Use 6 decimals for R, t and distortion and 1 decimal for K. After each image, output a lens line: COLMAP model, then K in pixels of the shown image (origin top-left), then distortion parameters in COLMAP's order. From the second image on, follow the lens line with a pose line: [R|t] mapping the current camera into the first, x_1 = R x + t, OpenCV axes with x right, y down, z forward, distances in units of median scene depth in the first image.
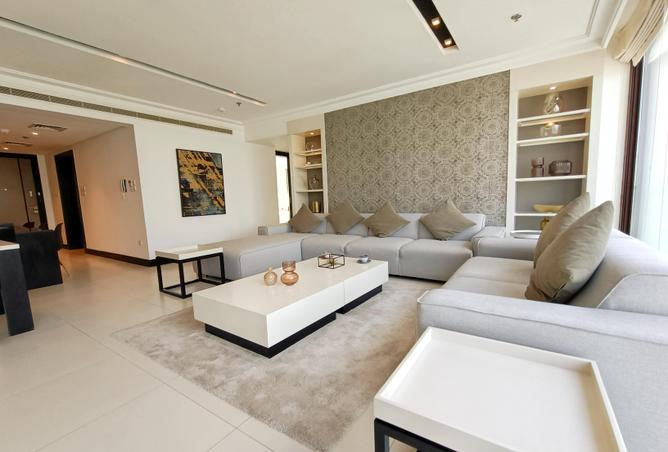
lens RADIAL K [[297.6, 0, 334.0], [0, 297.6, 226.0], [0, 0, 1]] dist [0.001291, 0.000039]
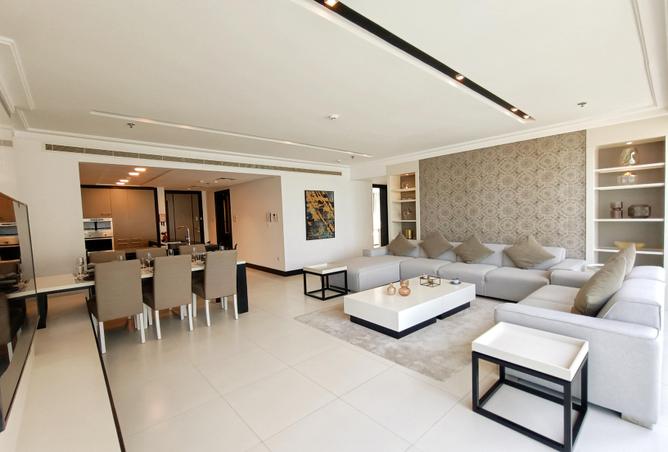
lens RADIAL K [[297.6, 0, 334.0], [0, 297.6, 226.0], [0, 0, 1]] dist [0.001291, 0.000039]
pose [[0.967433, 0.013776, -0.252753, -0.075502], [-0.026641, 0.998514, -0.047550, -0.046922], [0.251723, 0.052735, 0.966362, -0.357638]]
